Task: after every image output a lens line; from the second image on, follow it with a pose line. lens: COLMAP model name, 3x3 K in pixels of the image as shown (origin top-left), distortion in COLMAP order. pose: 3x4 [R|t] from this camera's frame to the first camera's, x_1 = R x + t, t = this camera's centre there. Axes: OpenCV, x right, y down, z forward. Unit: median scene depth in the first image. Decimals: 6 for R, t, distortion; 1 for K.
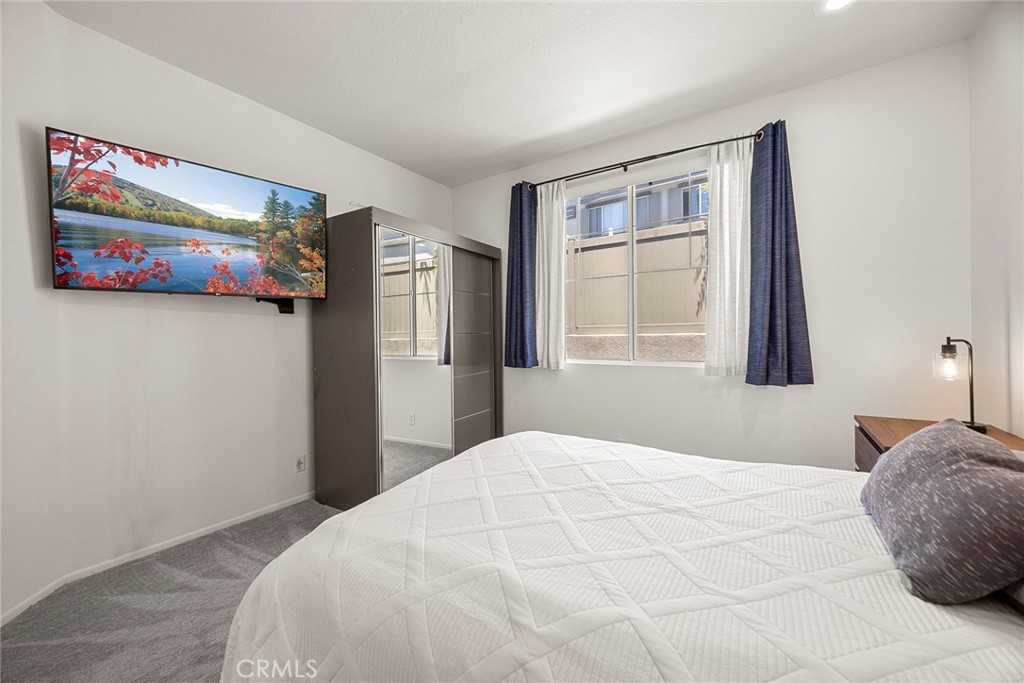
lens RADIAL K [[401.2, 0, 511.0], [0, 401.2, 341.1], [0, 0, 1]] dist [0.001455, -0.000143]
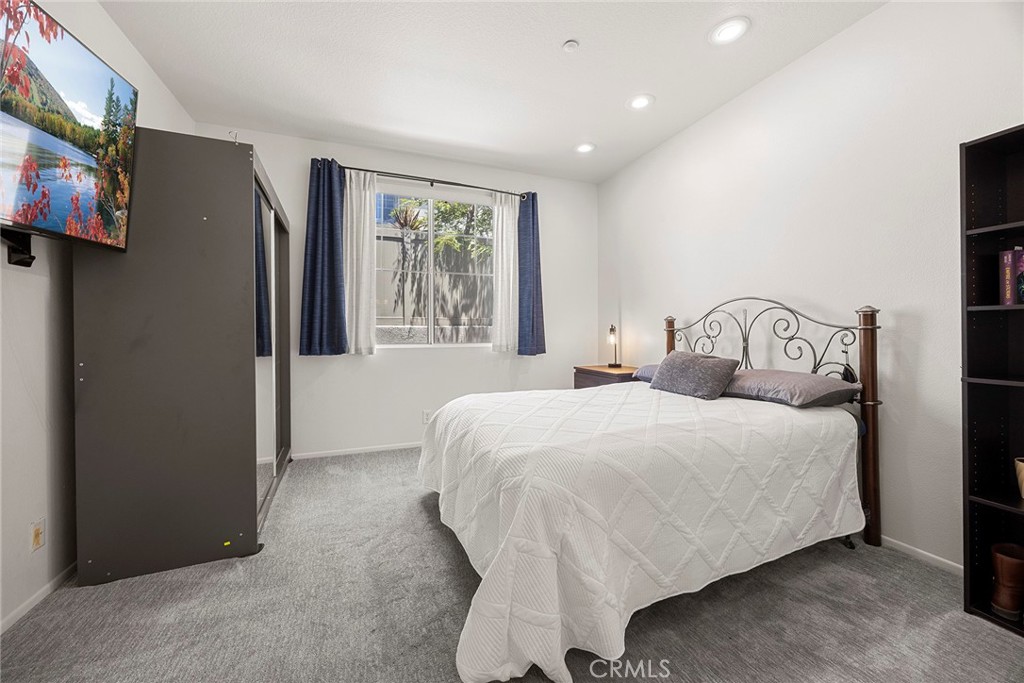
lens RADIAL K [[401.2, 0, 513.1], [0, 401.2, 335.0], [0, 0, 1]] dist [0.001455, -0.000143]
pose [[0.562412, 0.000973, 0.826857, -0.618519], [0.006230, 0.999966, -0.005414, 0.033671], [-0.826834, 0.008196, 0.562386, 0.134976]]
